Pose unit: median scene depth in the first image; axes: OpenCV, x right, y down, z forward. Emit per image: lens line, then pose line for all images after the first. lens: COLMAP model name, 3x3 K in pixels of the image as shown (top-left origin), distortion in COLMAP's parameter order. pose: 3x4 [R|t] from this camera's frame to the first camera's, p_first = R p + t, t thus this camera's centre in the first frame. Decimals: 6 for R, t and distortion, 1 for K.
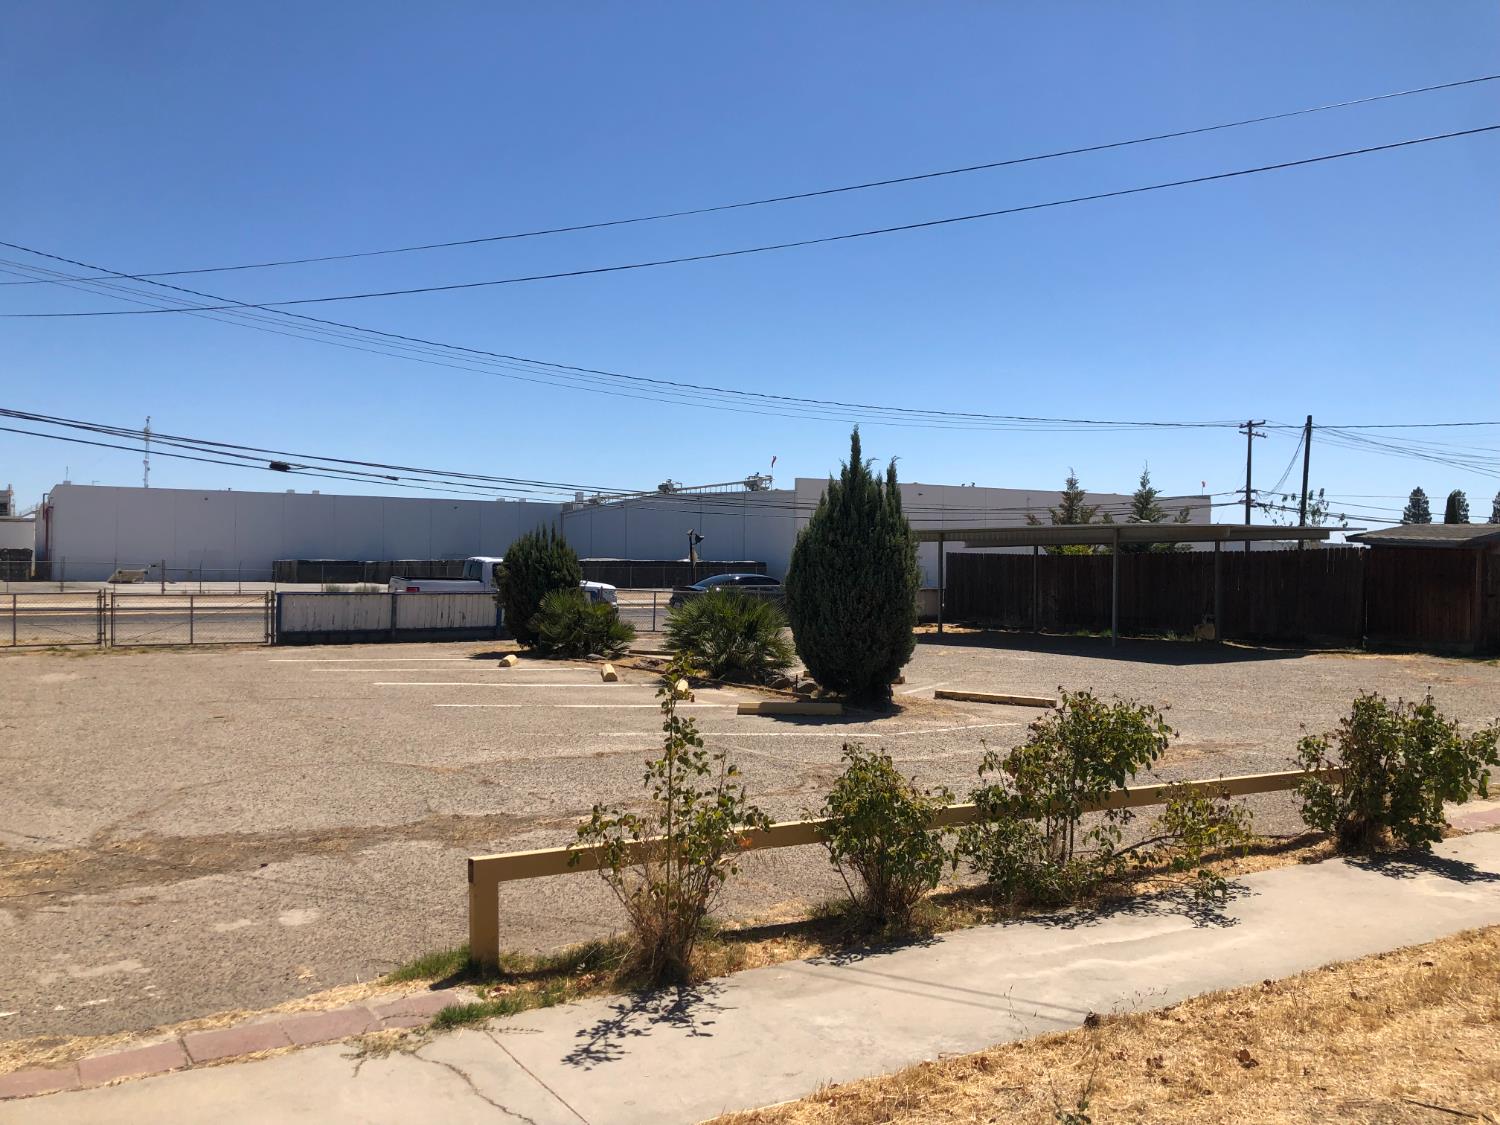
lens RADIAL K [[1230.1, 0, 750.0], [0, 1230.1, 562.5], [0, 0, 1]] dist [0.066656, -0.059578]
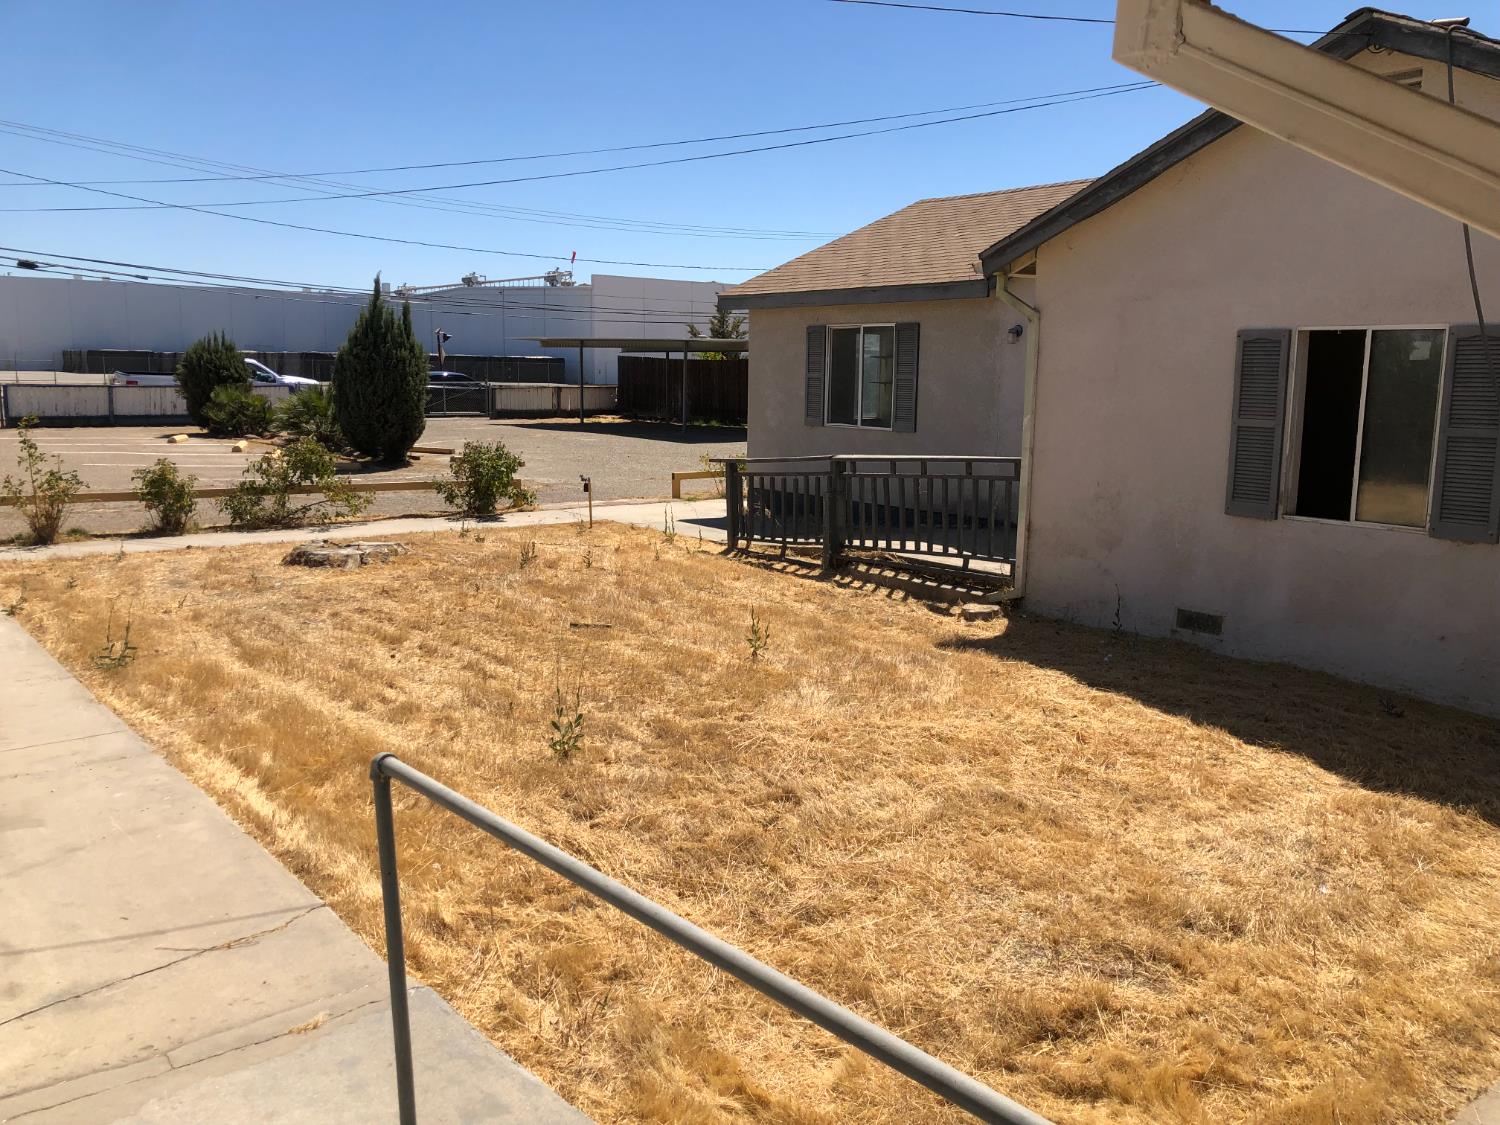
lens RADIAL K [[1230.1, 0, 750.0], [0, 1230.1, 562.5], [0, 0, 1]] dist [0.066656, -0.059578]
pose [[0.993170, -0.014013, 0.115829, 0.196826], [-0.005392, 0.986188, 0.165541, -0.010403], [-0.116549, -0.165035, 0.979377, -0.304585]]
